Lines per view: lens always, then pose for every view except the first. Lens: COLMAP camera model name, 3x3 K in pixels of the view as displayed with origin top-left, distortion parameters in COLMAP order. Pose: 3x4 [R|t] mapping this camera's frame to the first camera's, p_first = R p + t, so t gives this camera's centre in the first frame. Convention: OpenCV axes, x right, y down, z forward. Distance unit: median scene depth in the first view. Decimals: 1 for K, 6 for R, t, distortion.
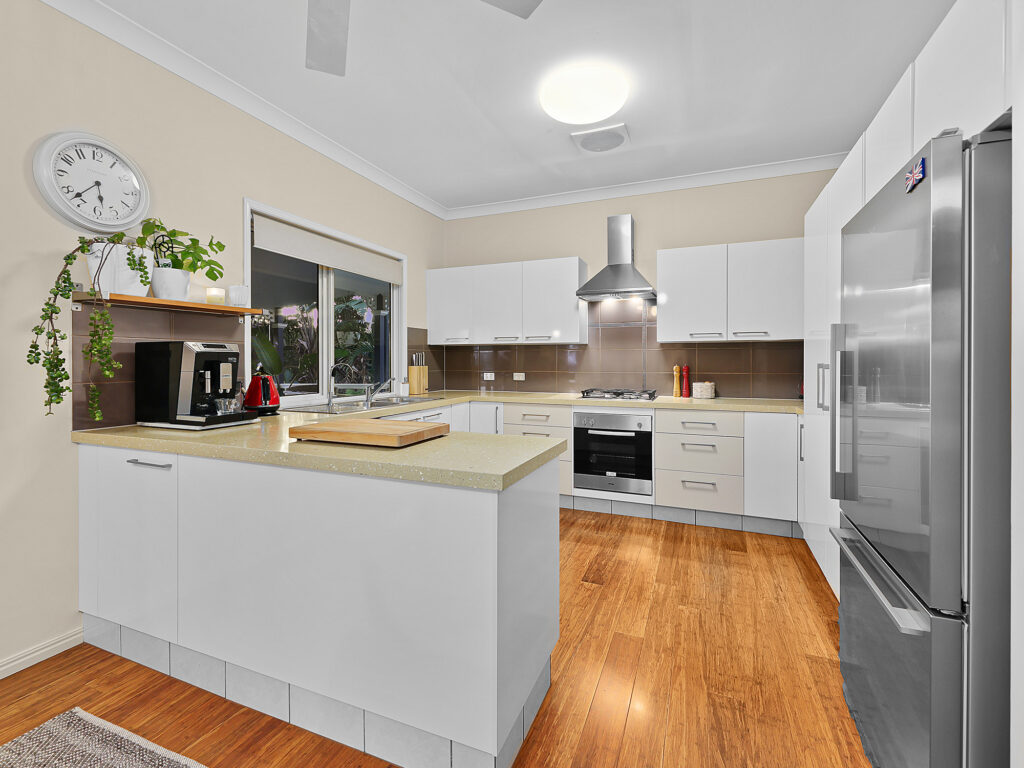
lens RADIAL K [[472.7, 0, 507.4], [0, 472.7, 363.8], [0, 0, 1]] dist [0.001919, -0.000162]
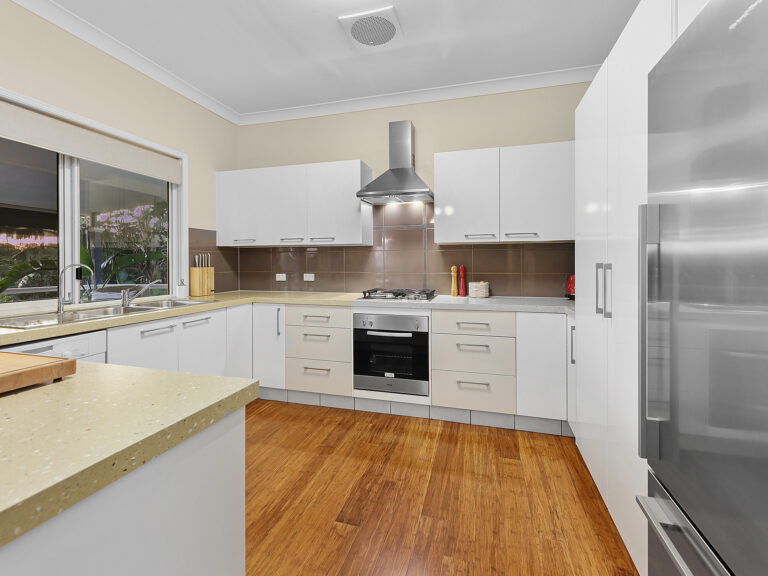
lens RADIAL K [[358.8, 0, 384.2], [0, 358.8, 263.6], [0, 0, 1]] dist [0.000235, -0.000156]
pose [[0.992953, -0.002559, 0.118485, 0.131206], [0.003120, 0.999985, -0.004544, 0.001756], [-0.118472, 0.004881, 0.992945, 0.273053]]
